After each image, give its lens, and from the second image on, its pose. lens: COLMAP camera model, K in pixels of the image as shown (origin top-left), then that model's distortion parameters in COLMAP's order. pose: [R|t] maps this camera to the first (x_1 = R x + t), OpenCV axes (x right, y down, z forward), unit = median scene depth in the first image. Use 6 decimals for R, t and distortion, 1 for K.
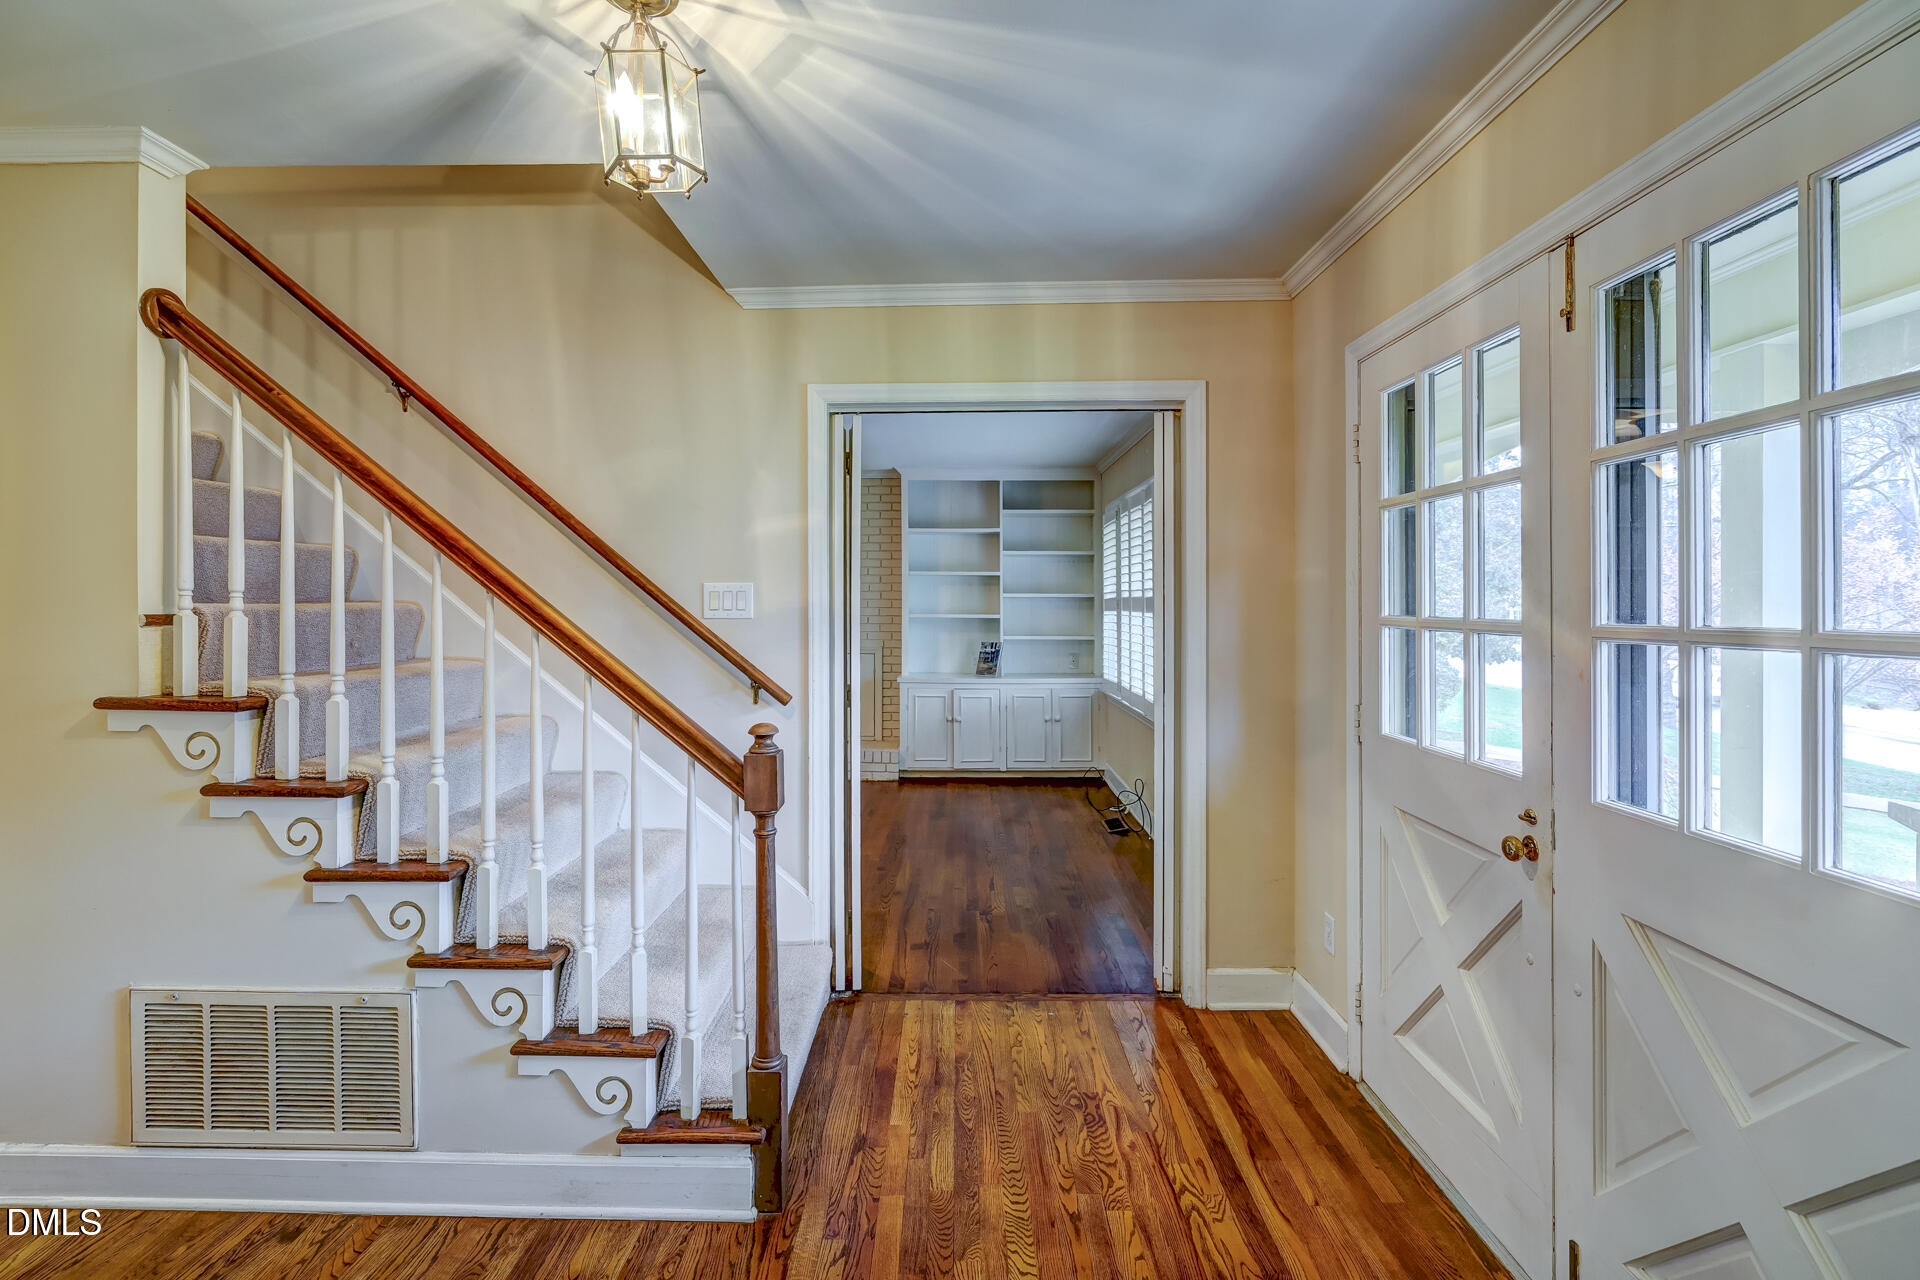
lens RADIAL K [[882.9, 0, 959.3], [0, 882.9, 634.3], [0, 0, 1]] dist [-0.000577, 0.000026]
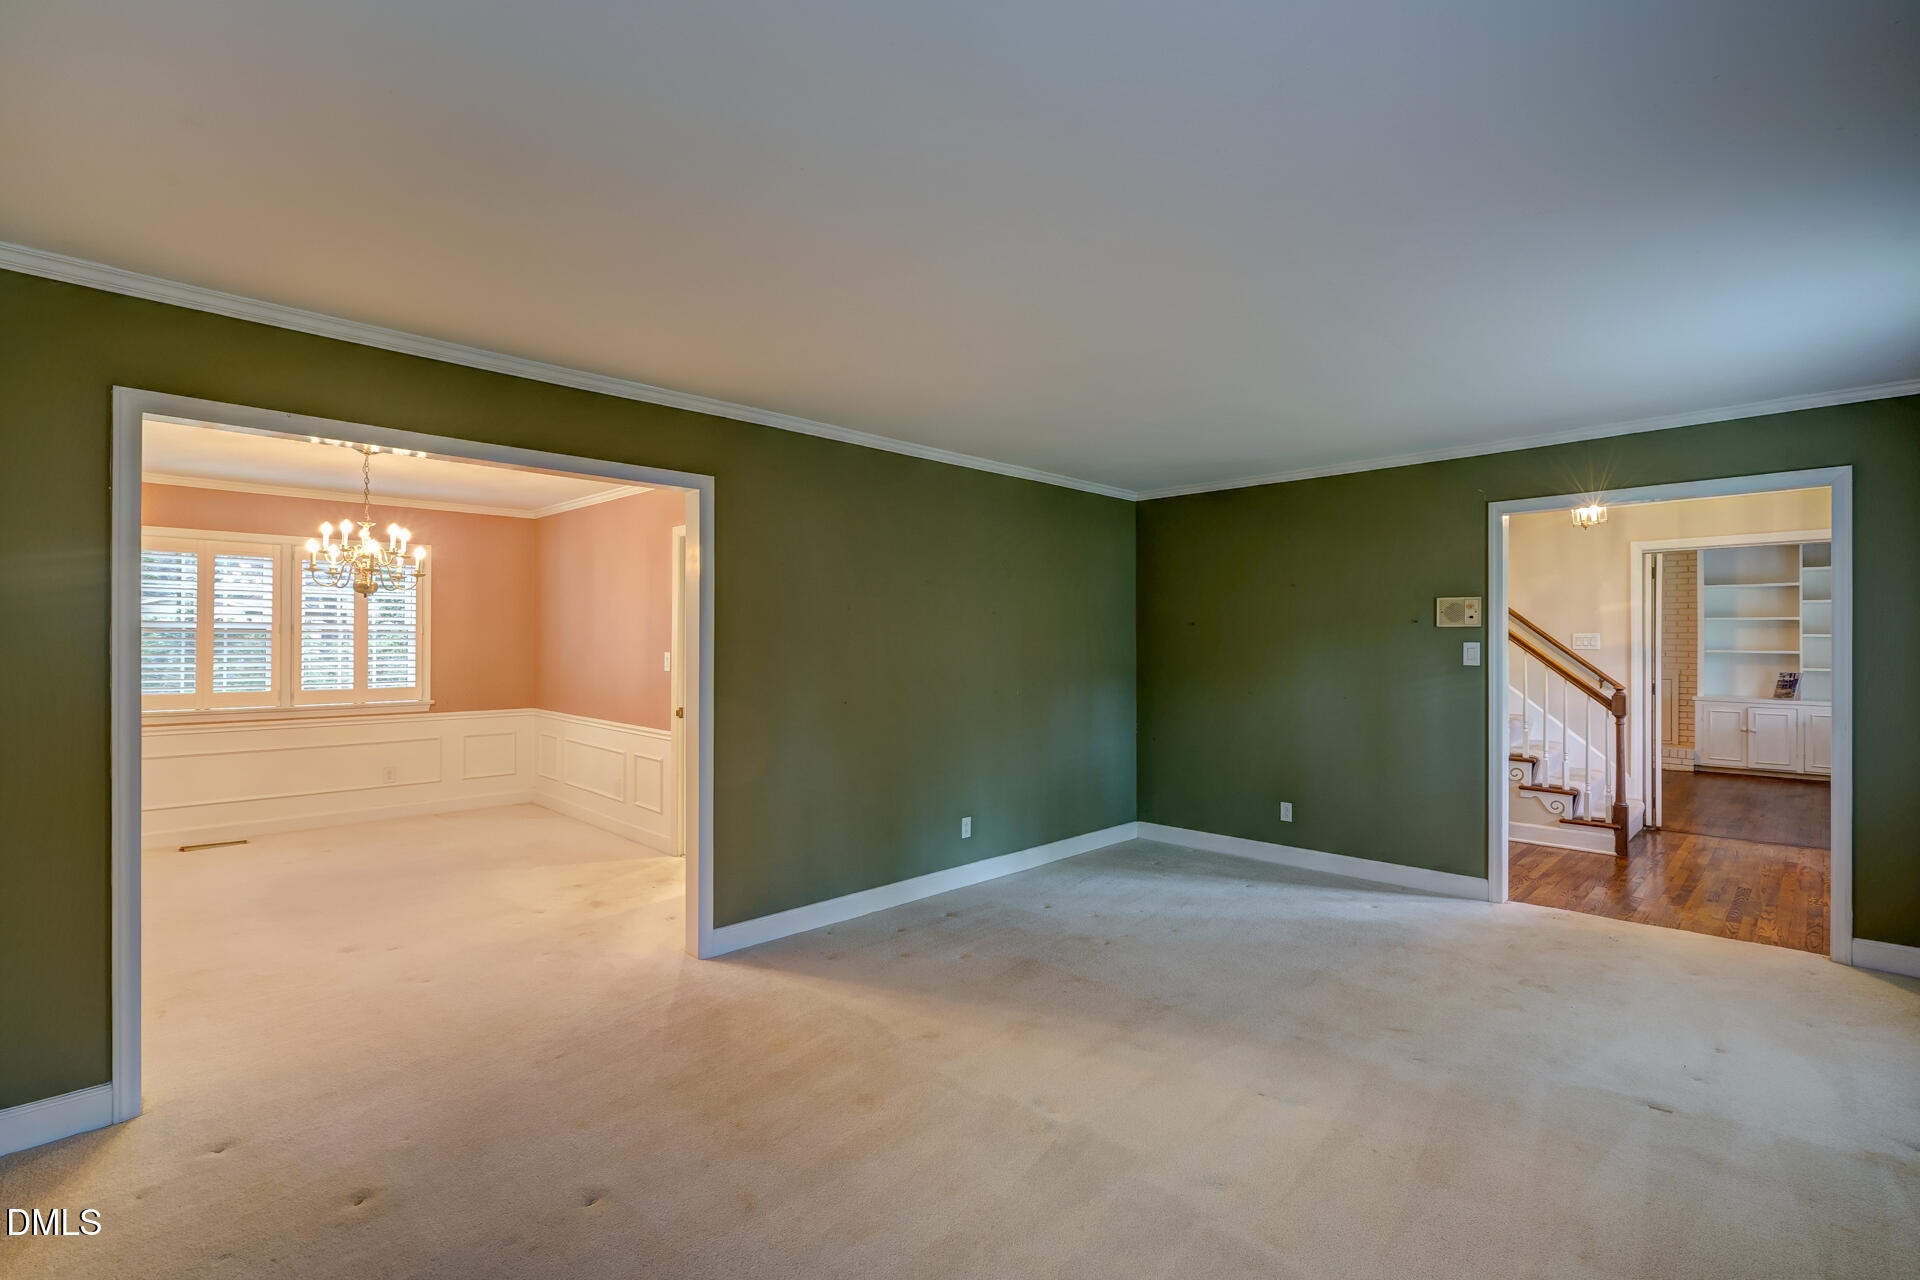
lens RADIAL K [[882.9, 0, 957.2], [0, 882.9, 640.8], [0, 0, 1]] dist [-0.000577, 0.000026]
pose [[0.712075, -0.000145, -0.702103, 0.080452], [-0.023480, 0.999436, -0.024020, 0.023577], [0.701710, 0.033589, 0.711670, -0.793893]]
